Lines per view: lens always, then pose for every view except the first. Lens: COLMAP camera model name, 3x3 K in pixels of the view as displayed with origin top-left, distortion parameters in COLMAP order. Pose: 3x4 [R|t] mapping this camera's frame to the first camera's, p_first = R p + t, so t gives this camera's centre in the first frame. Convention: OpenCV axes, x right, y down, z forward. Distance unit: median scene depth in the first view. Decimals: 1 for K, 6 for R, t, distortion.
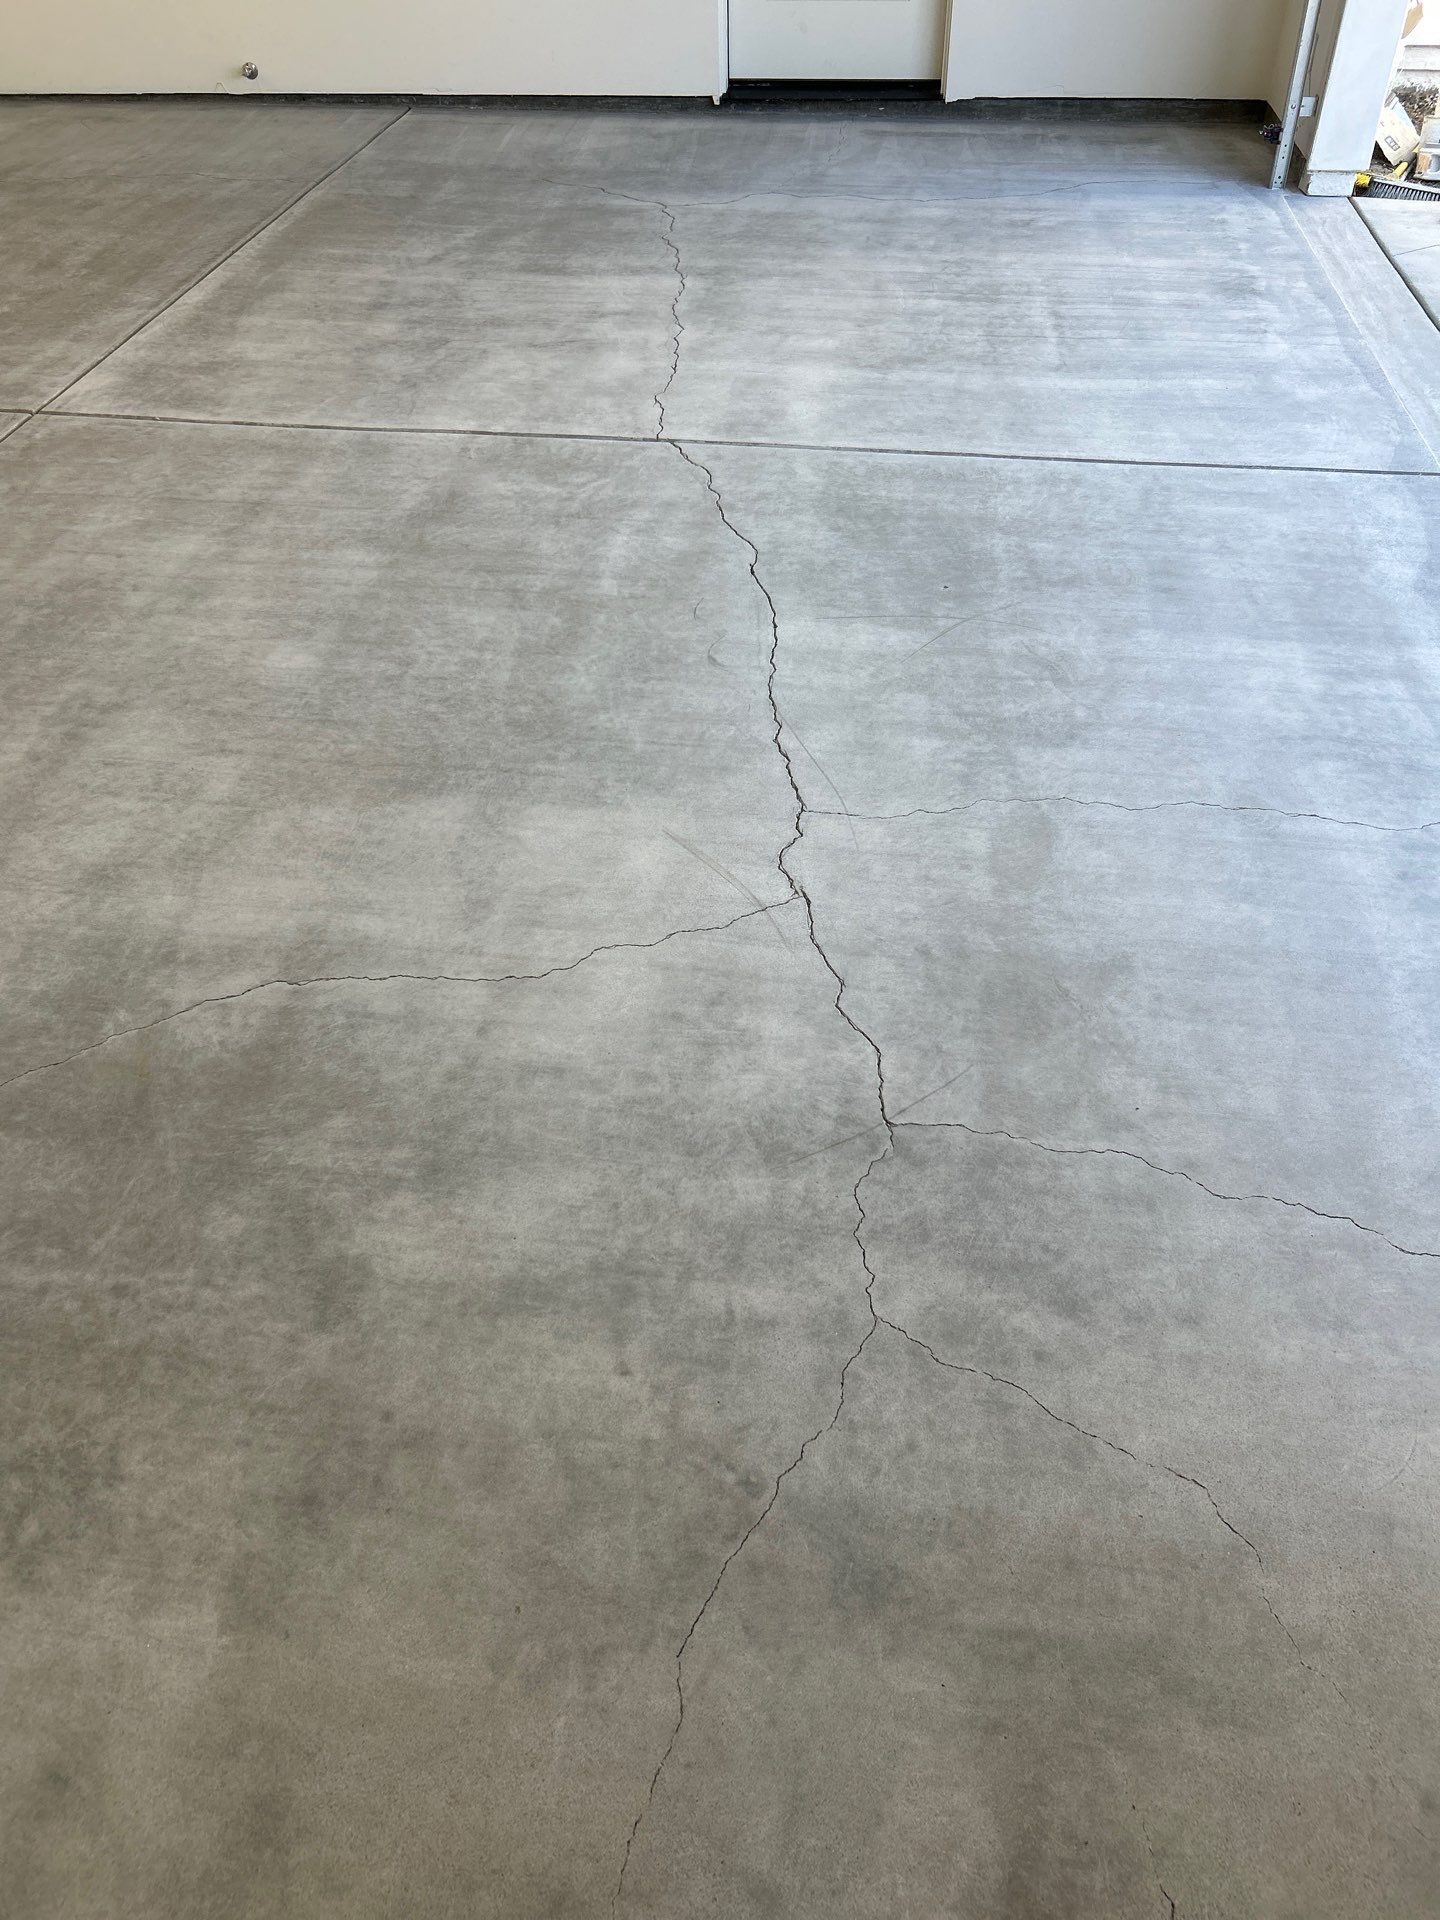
lens RADIAL K [[1445.0, 0, 723.1], [0, 1445.0, 962.6], [0, 0, 1]] dist [0.039535, -0.045342]
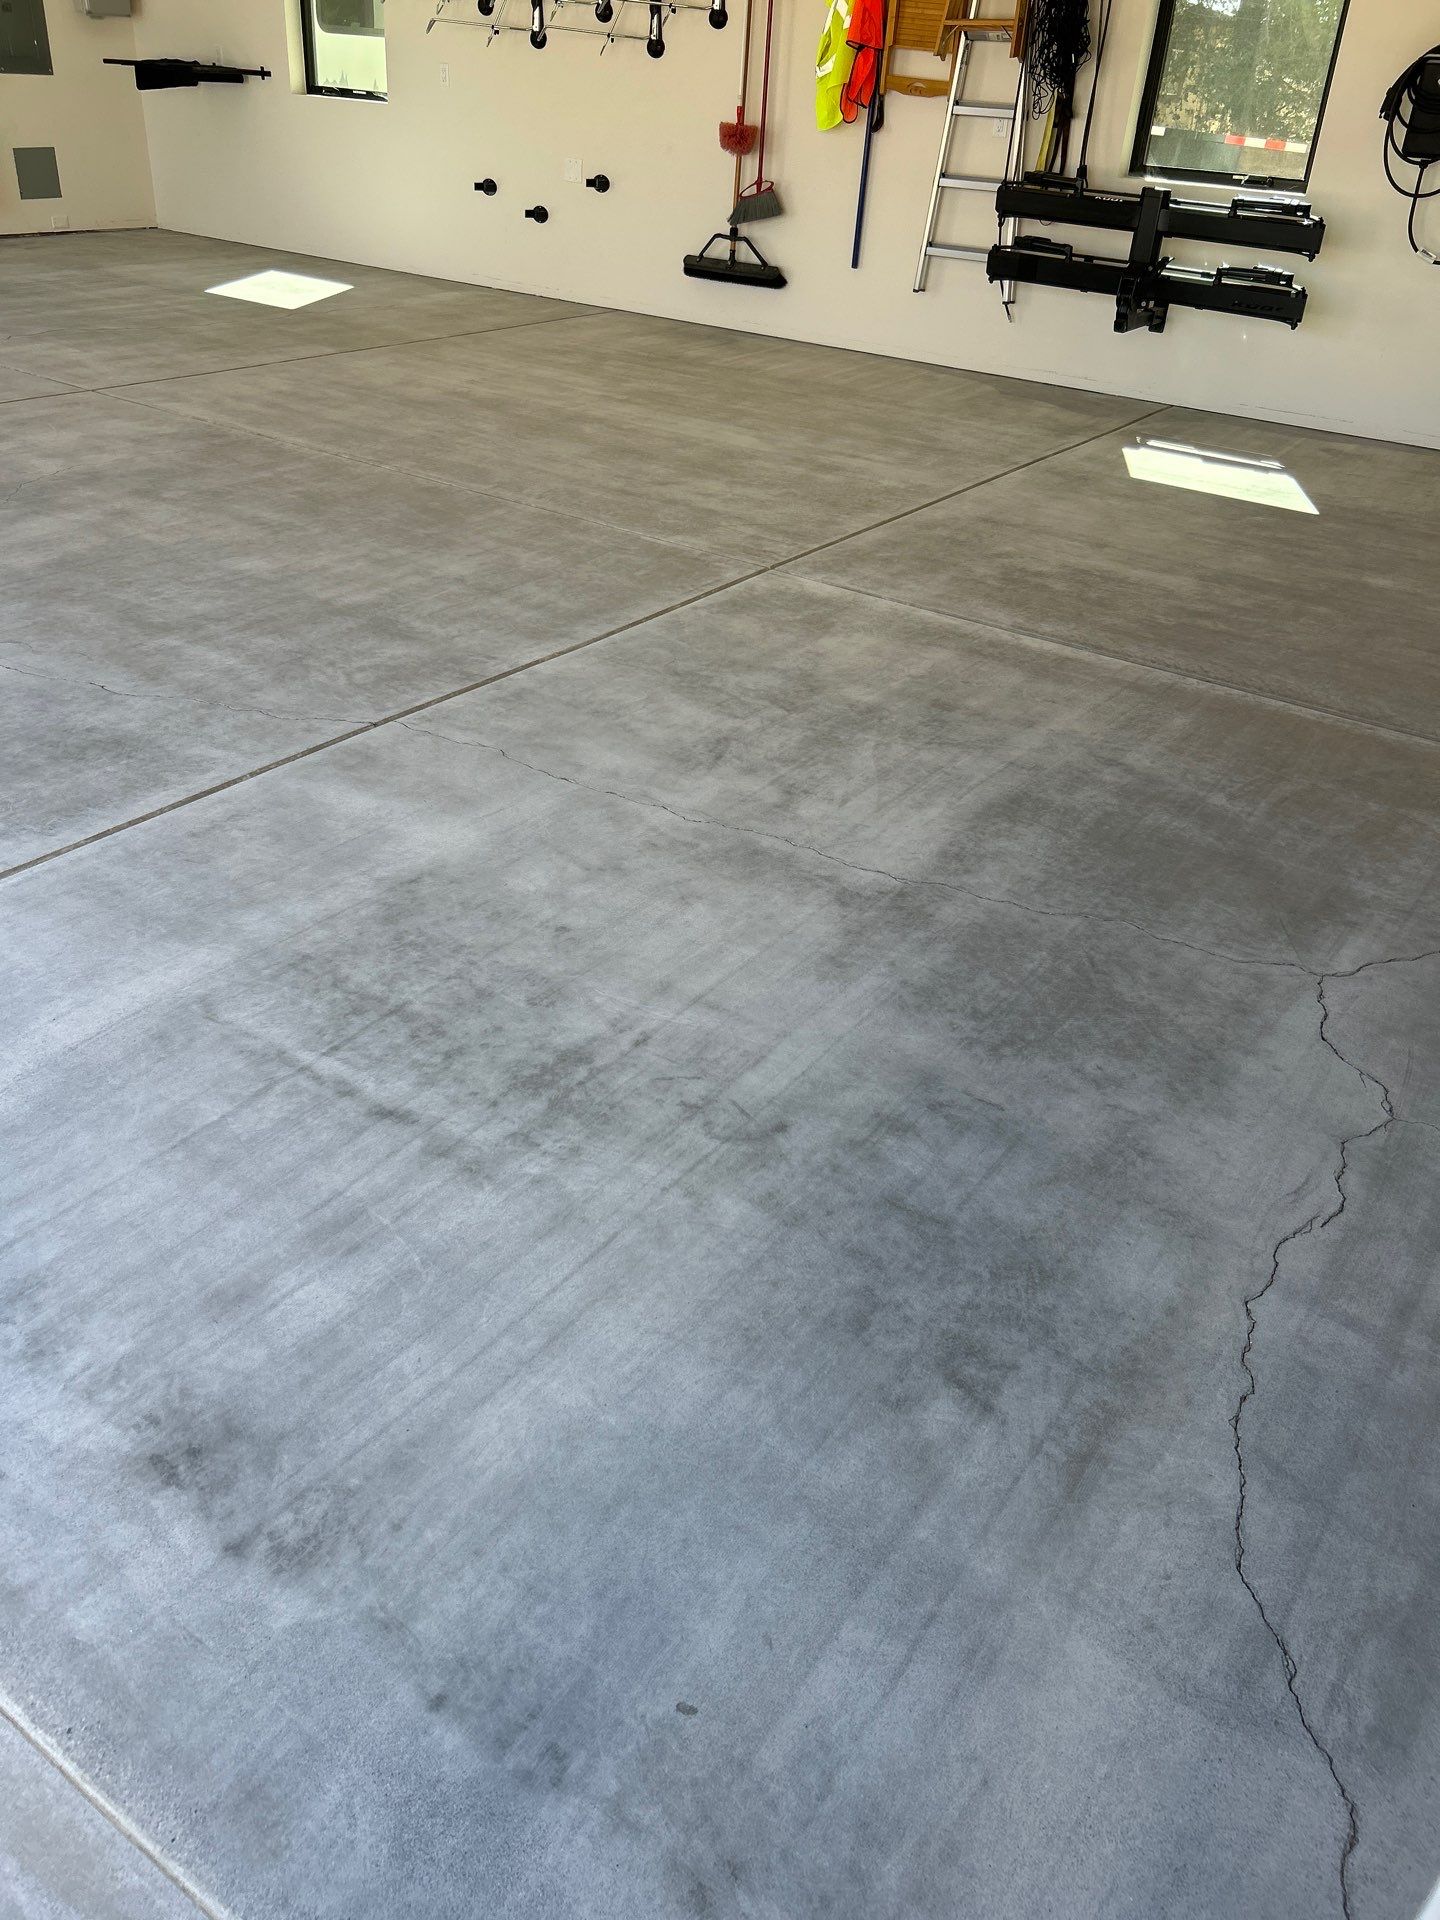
lens RADIAL K [[1445.0, 0, 722.5], [0, 1445.0, 967.8], [0, 0, 1]] dist [0.039535, -0.045342]
pose [[-0.466655, 0.458440, -0.756350, 0.705410], [-0.626461, 0.432334, 0.648563, -1.146024], [0.624323, 0.776479, 0.085444, 1.308124]]
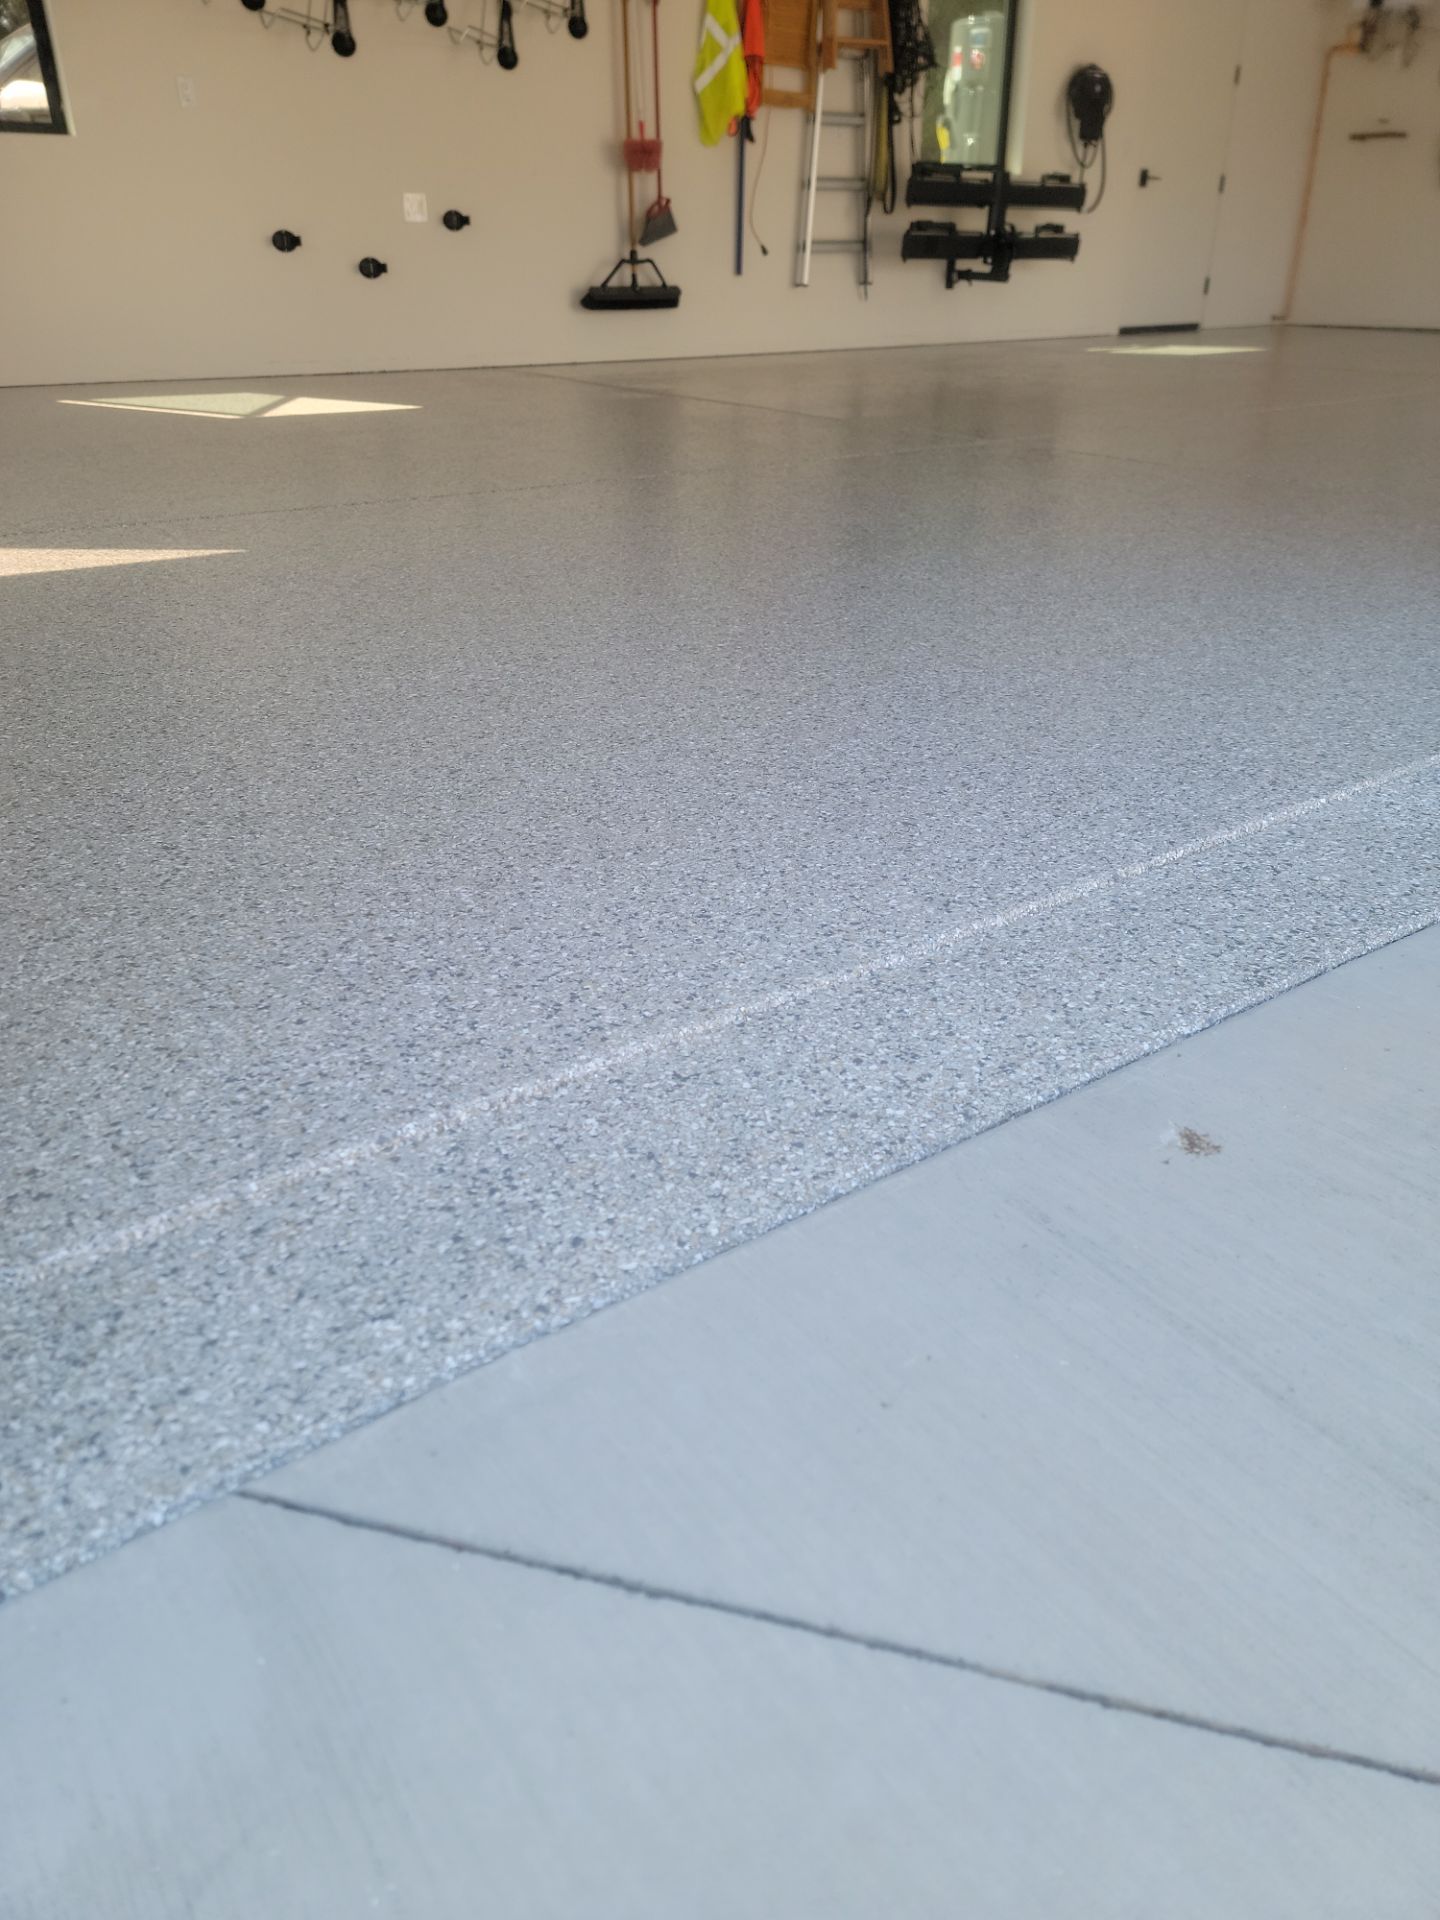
lens RADIAL K [[1329.1, 0, 725.5], [0, 1329.1, 966.8], [0, 0, 1]] dist [0.087110, -0.080900]
pose [[0.685002, 0.358132, -0.634440, 0.193573], [-0.494386, 0.868142, -0.043732, 0.917082], [0.535122, 0.343614, 0.771734, -0.649181]]
